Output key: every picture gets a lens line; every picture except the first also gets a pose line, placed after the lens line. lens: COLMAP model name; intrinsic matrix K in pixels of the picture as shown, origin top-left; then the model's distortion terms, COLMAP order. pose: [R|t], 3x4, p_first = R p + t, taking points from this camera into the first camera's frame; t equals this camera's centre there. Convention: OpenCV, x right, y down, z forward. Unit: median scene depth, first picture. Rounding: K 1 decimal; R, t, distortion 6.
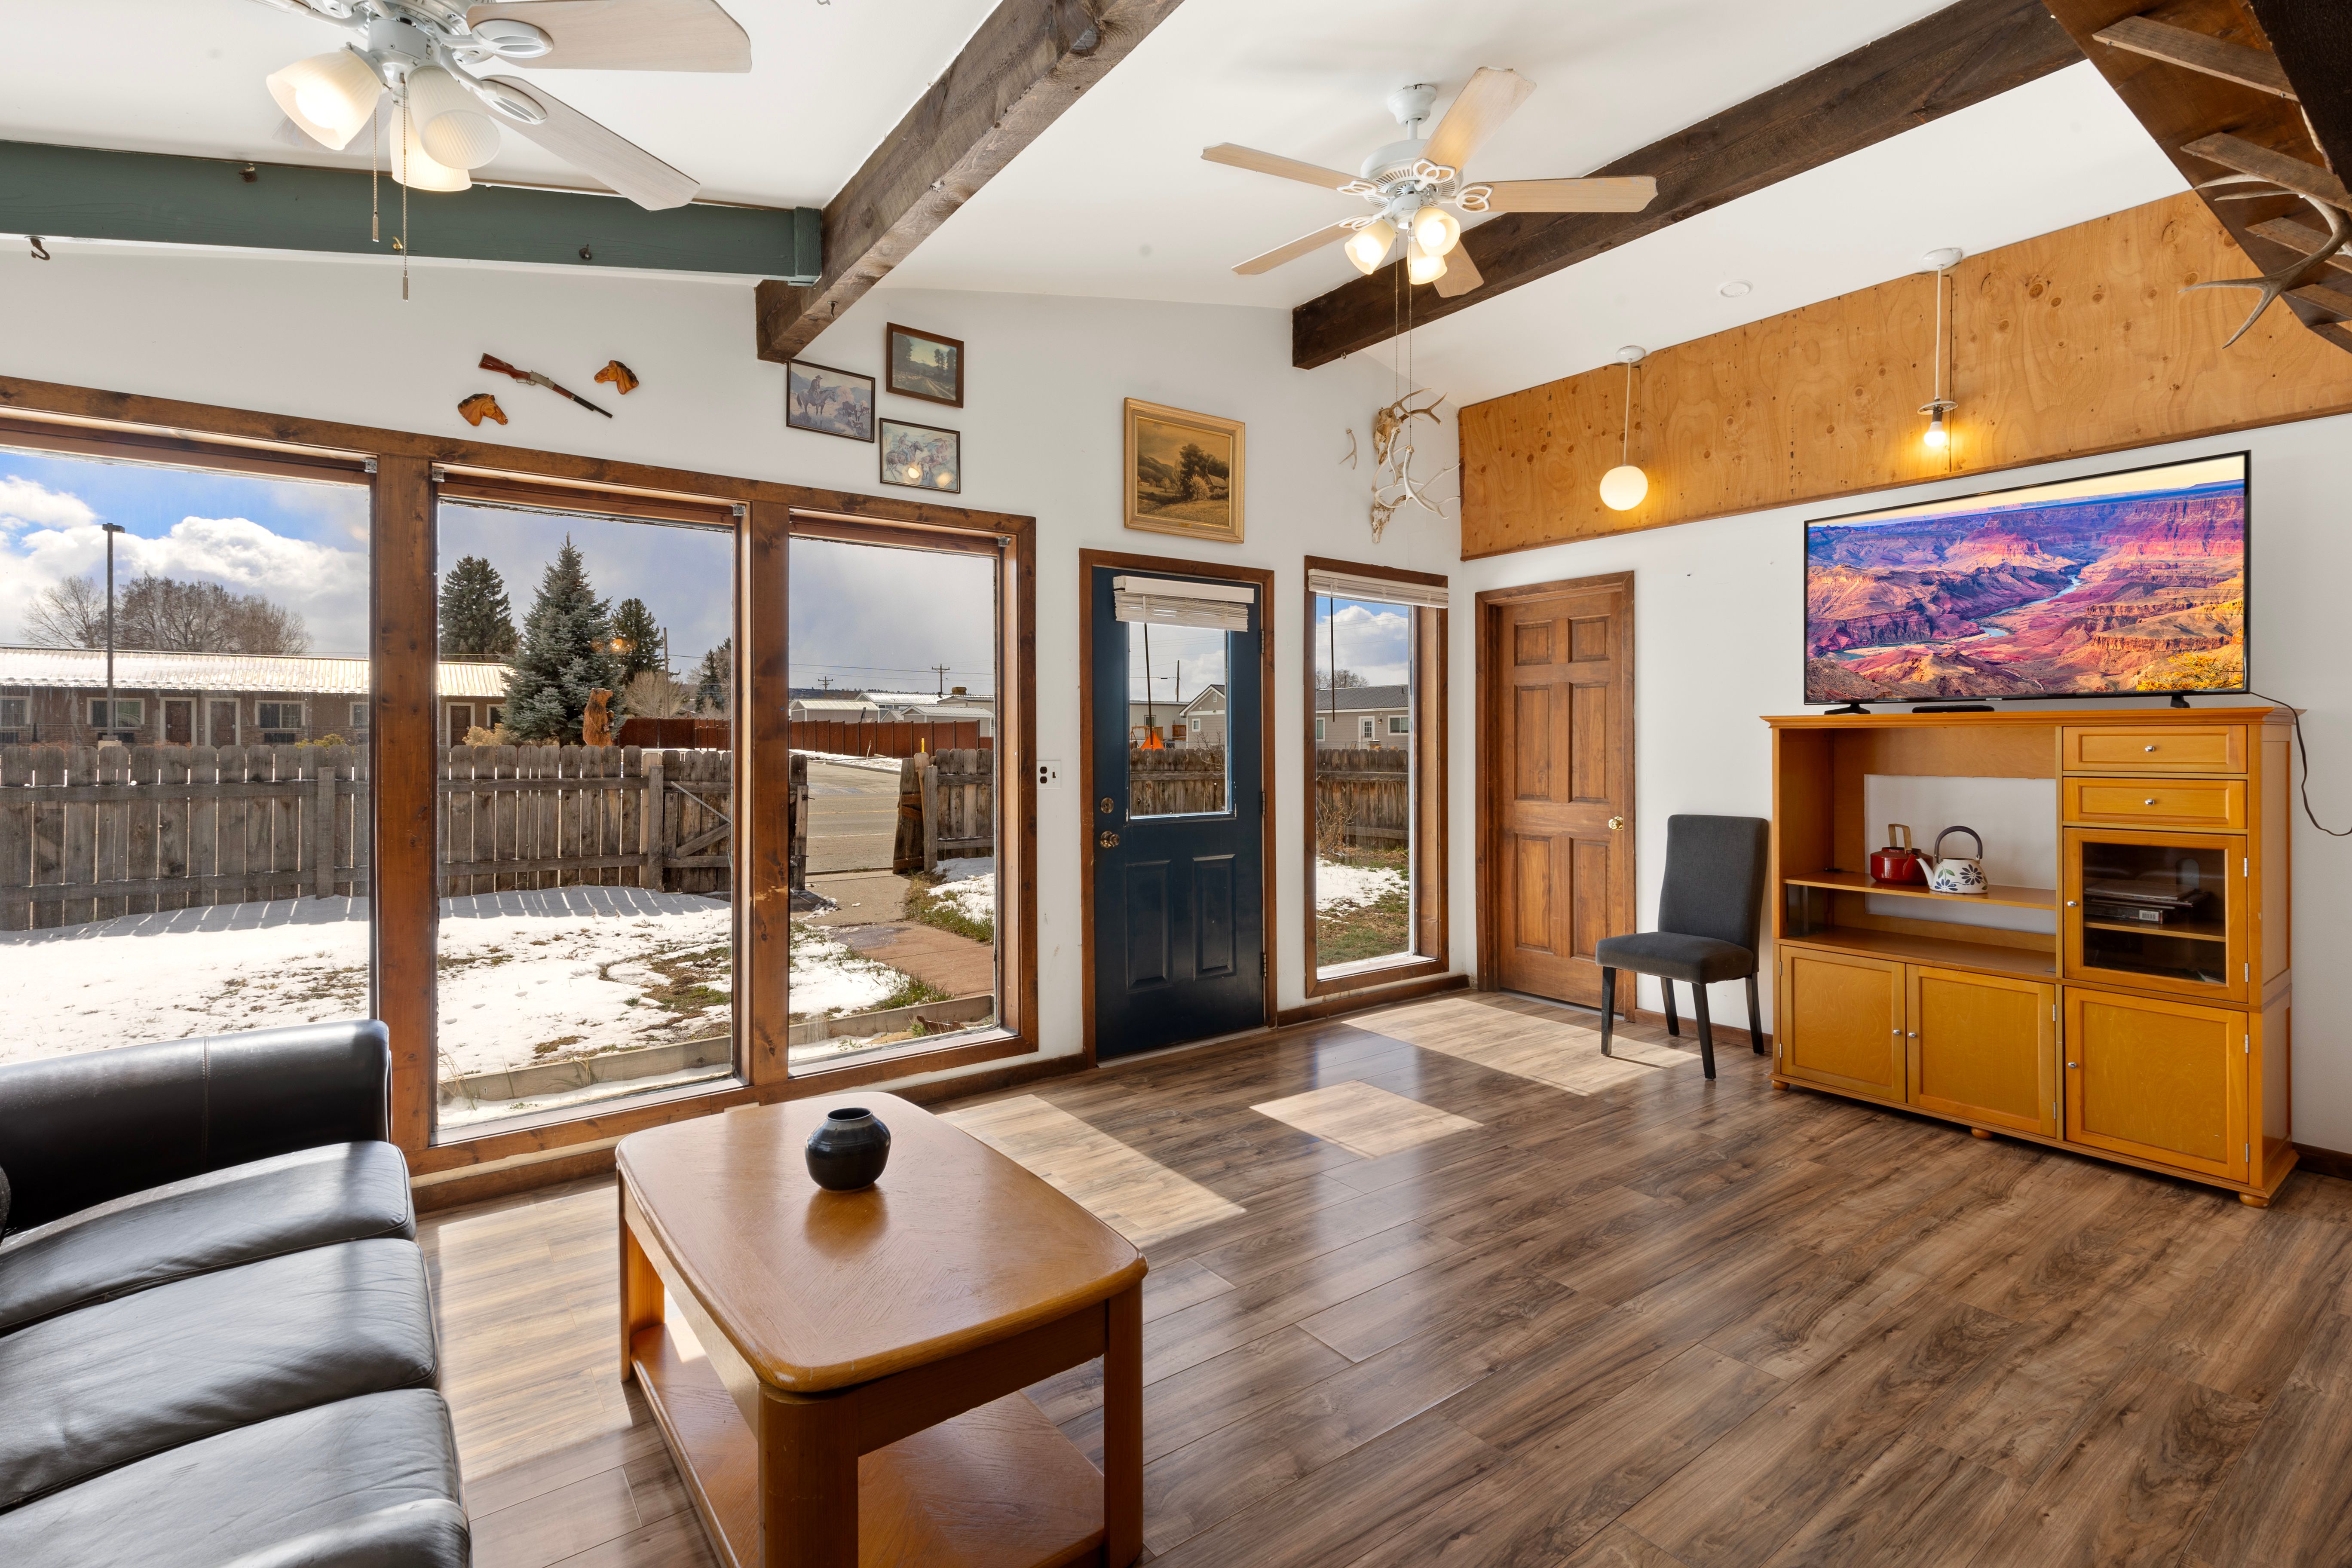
lens RADIAL K [[1066.8, 0, 1178.6], [0, 1066.8, 743.2], [0, 0, 1]] dist [0.001156, -0.000034]
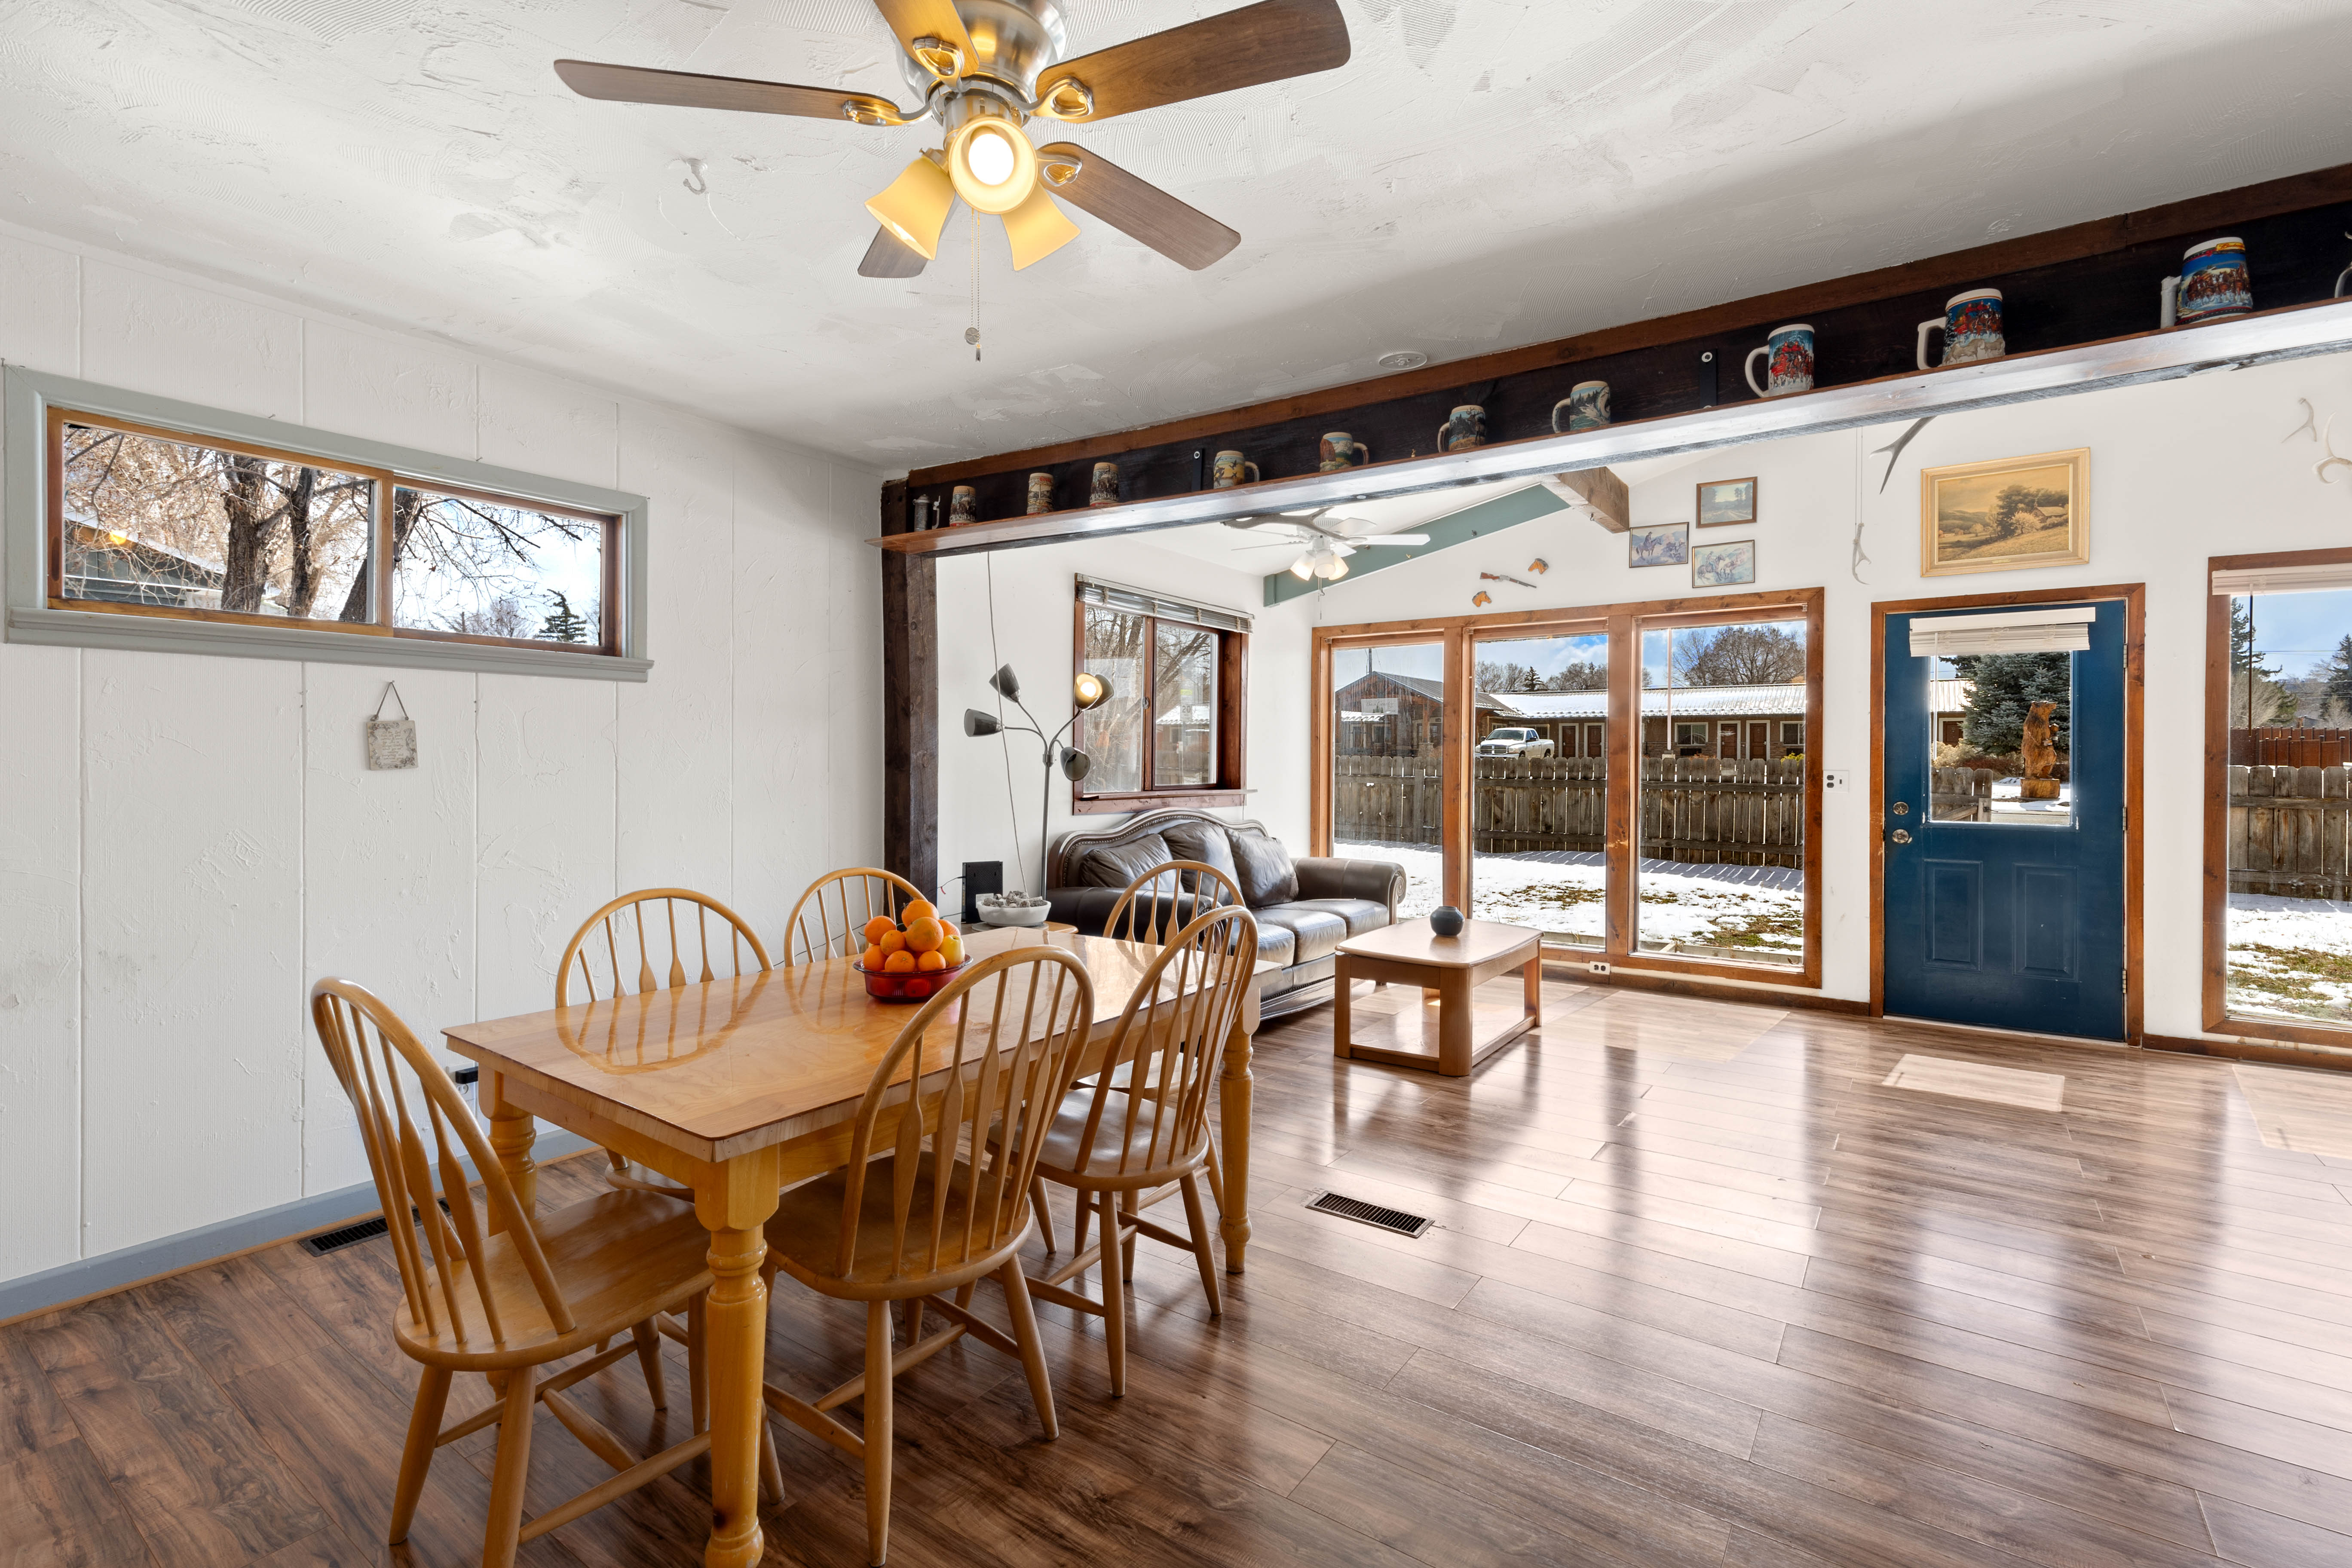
lens RADIAL K [[1065.3, 0, 1180.8], [0, 1065.3, 756.7], [0, 0, 1]] dist [-0.001426, 0.001760]
pose [[0.305132, 0.005140, -0.952296, 0.774712], [-0.006151, 0.999975, 0.003426, 0.000114], [0.952290, 0.004812, 0.305156, -0.143616]]
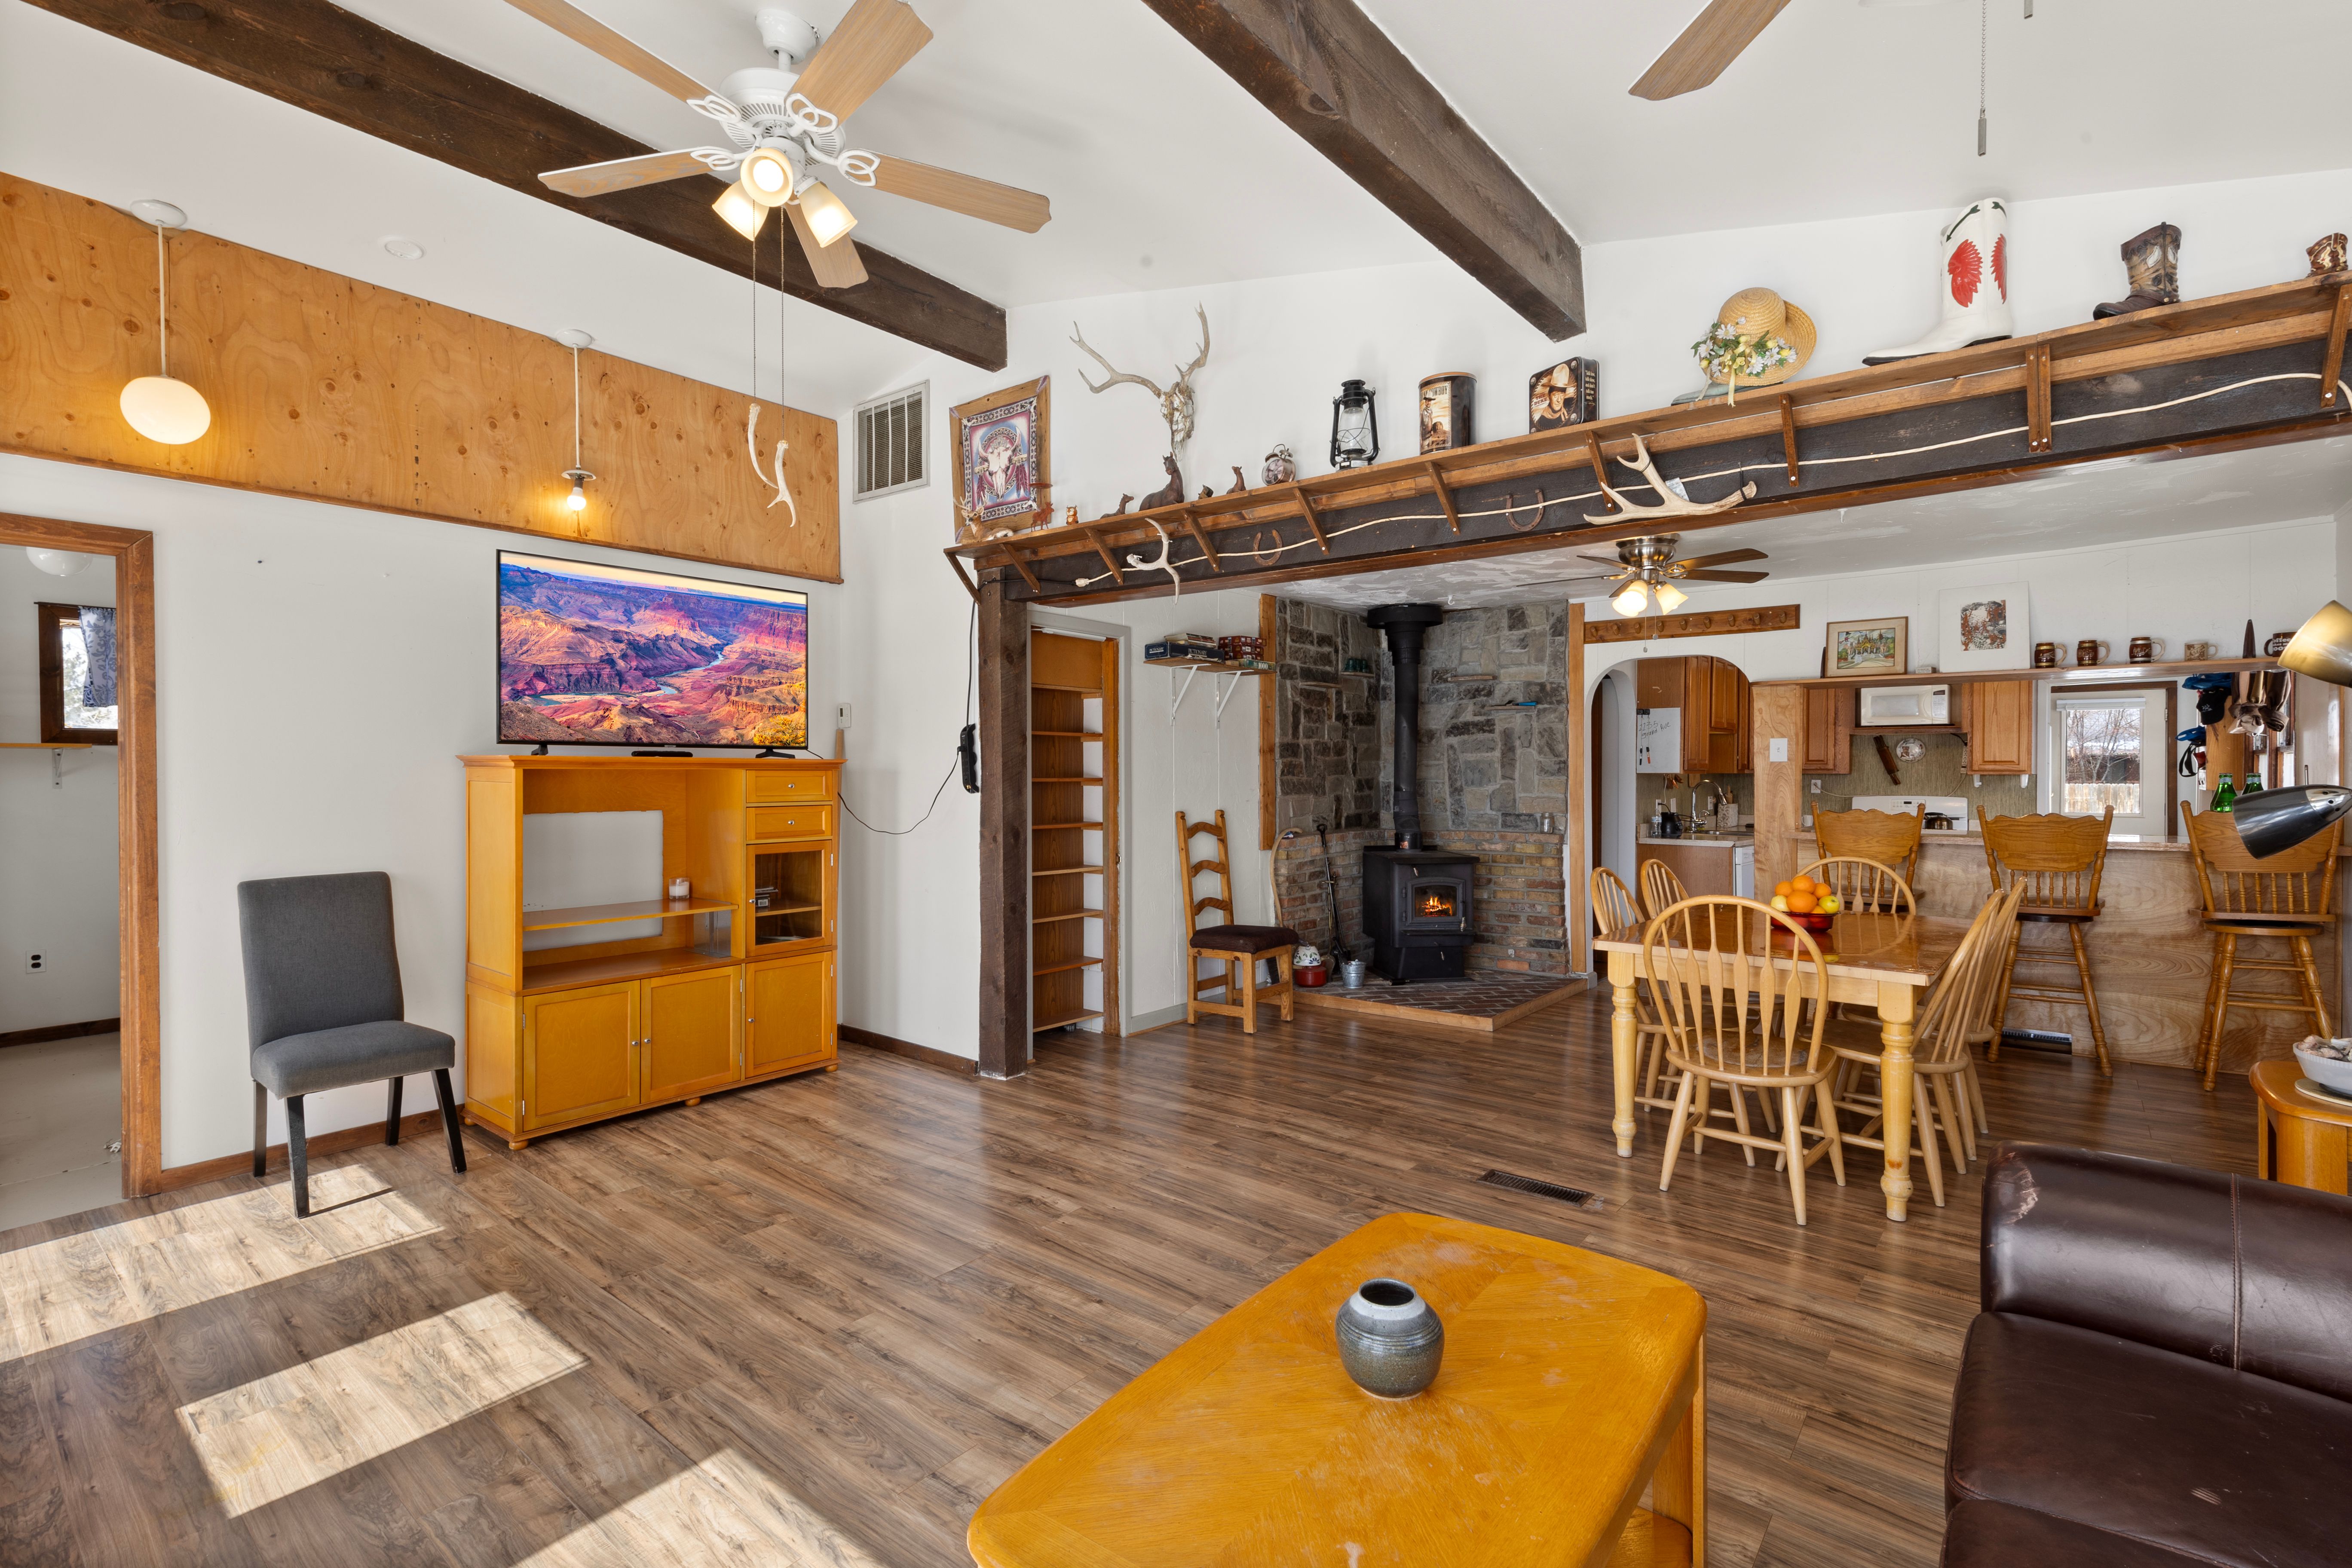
lens RADIAL K [[1070.1, 0, 1176.1], [0, 1070.1, 781.8], [0, 0, 1]] dist [0.004642, -0.000316]
pose [[-0.247072, -0.007955, 0.968964, -0.427848], [-0.000658, 0.999967, 0.008041, -0.008326], [-0.968997, 0.001350, -0.247069, 0.572721]]
